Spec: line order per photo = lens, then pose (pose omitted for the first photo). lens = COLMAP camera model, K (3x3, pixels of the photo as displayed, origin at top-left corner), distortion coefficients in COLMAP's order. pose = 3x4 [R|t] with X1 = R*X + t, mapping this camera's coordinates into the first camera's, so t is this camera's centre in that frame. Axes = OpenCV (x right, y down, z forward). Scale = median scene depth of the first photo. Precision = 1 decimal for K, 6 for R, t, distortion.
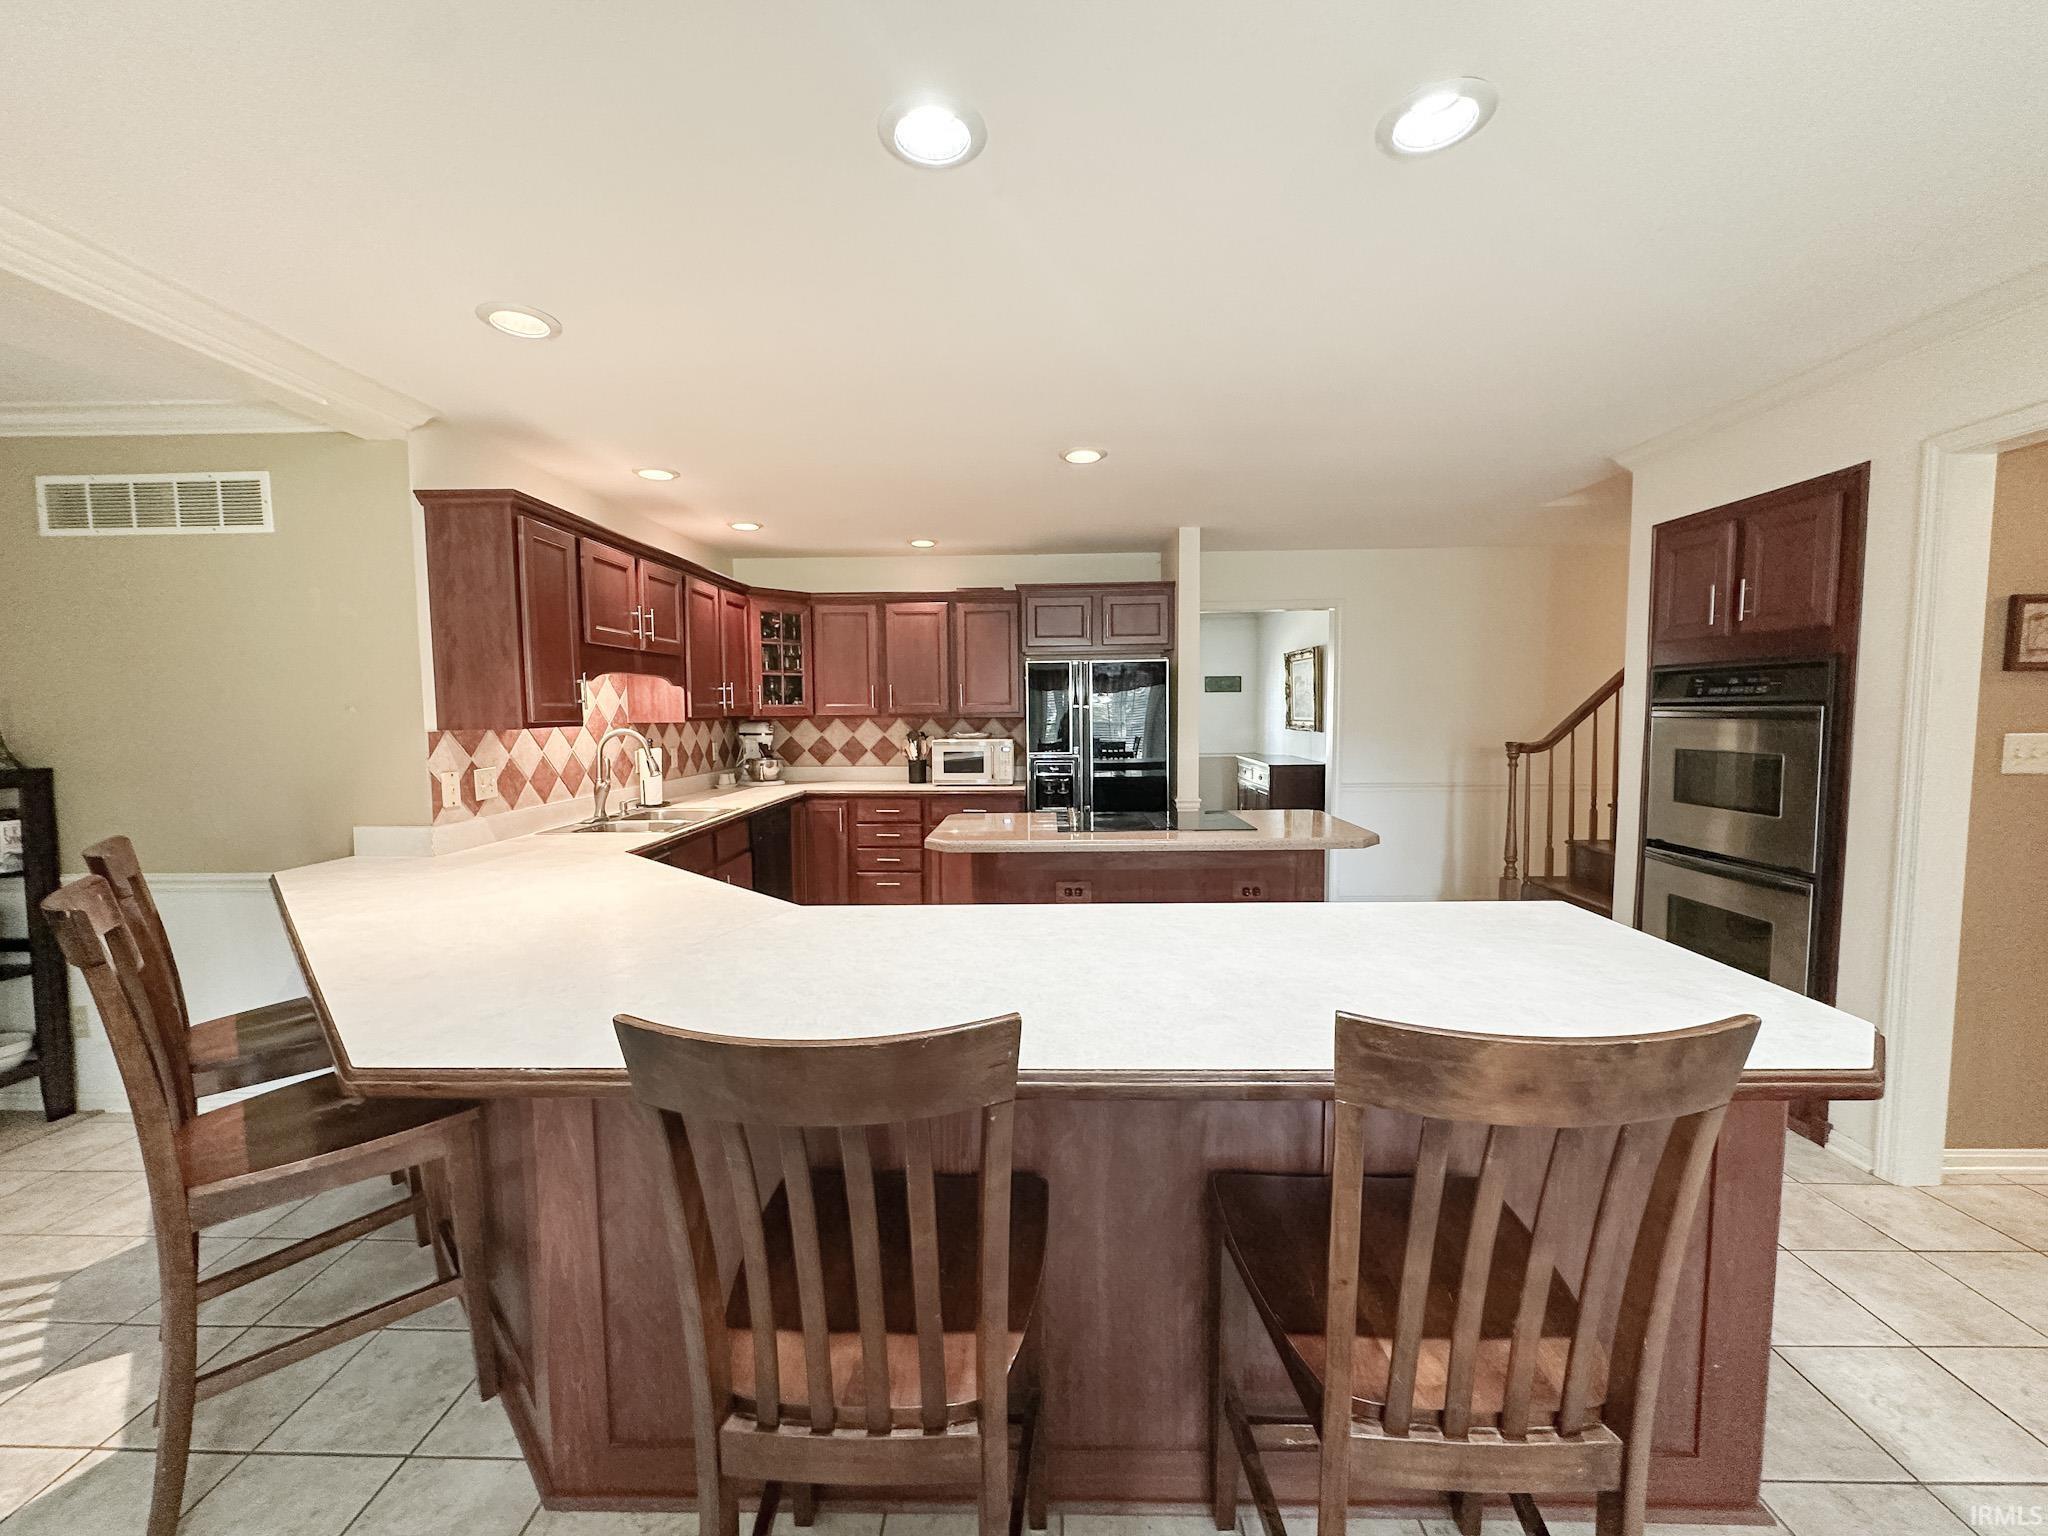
lens RADIAL K [[820.1, 0, 1029.1], [0, 820.1, 768.6], [0, 0, 1]] dist [0.001362, -0.000517]
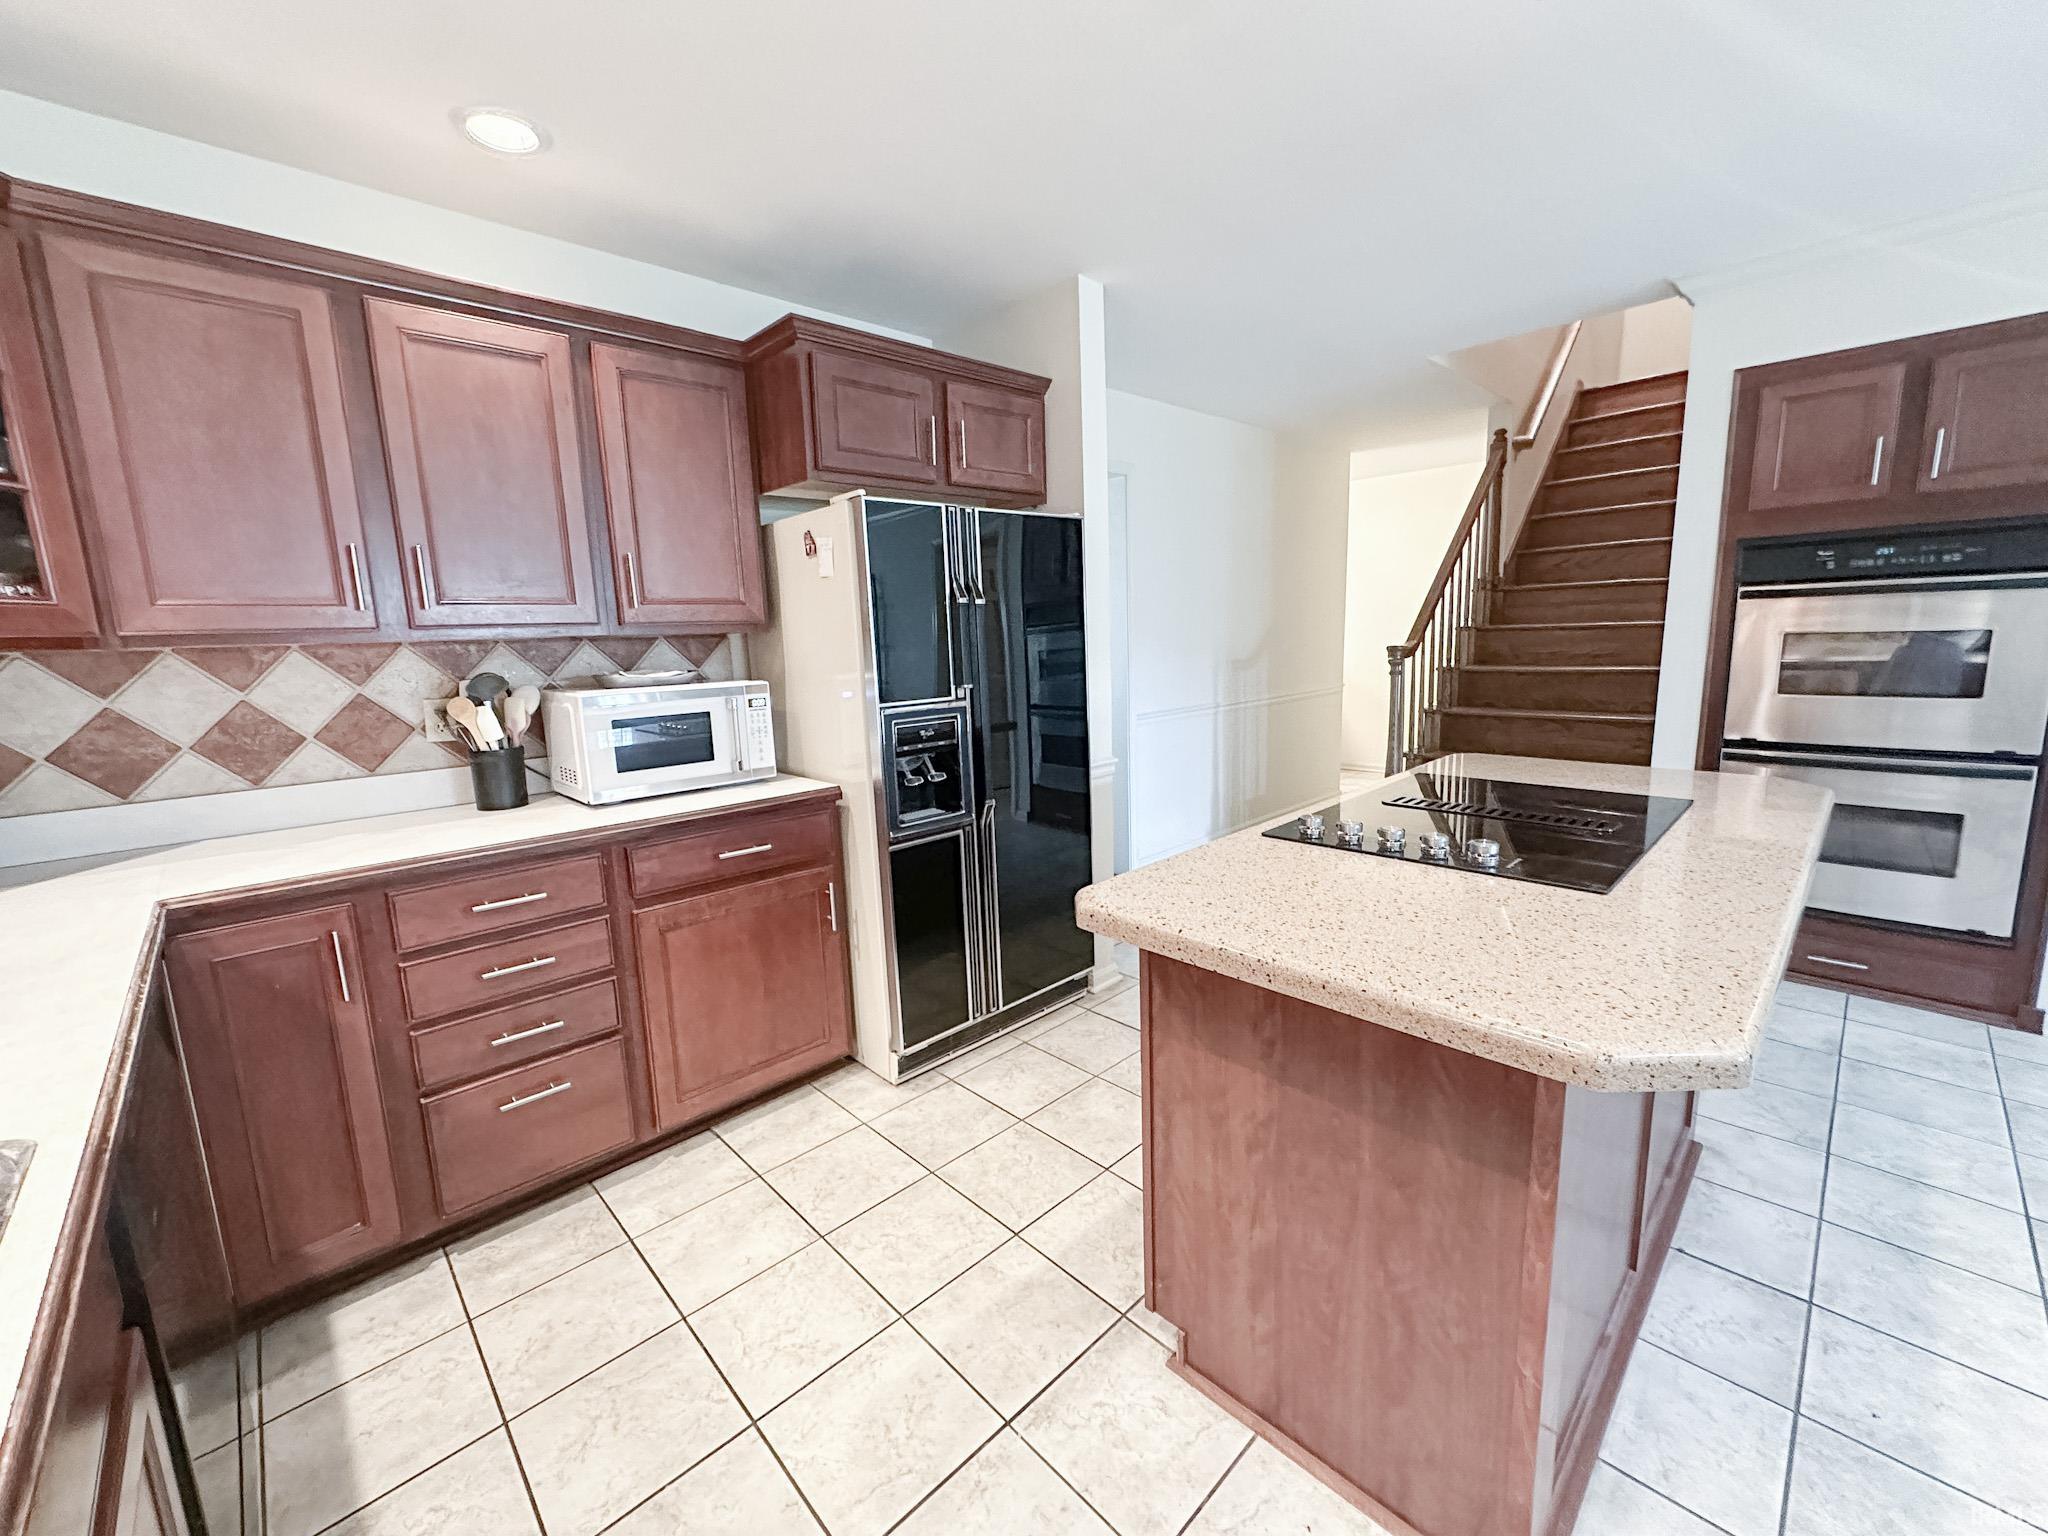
lens RADIAL K [[820.1, 0, 1027.9], [0, 820.1, 764.9], [0, 0, 1]] dist [0.001362, -0.000517]
pose [[0.699549, -0.129169, 0.702814, -0.259158], [0.079817, 0.991497, 0.102779, -0.025447], [-0.710113, -0.015803, 0.703910, 0.599612]]
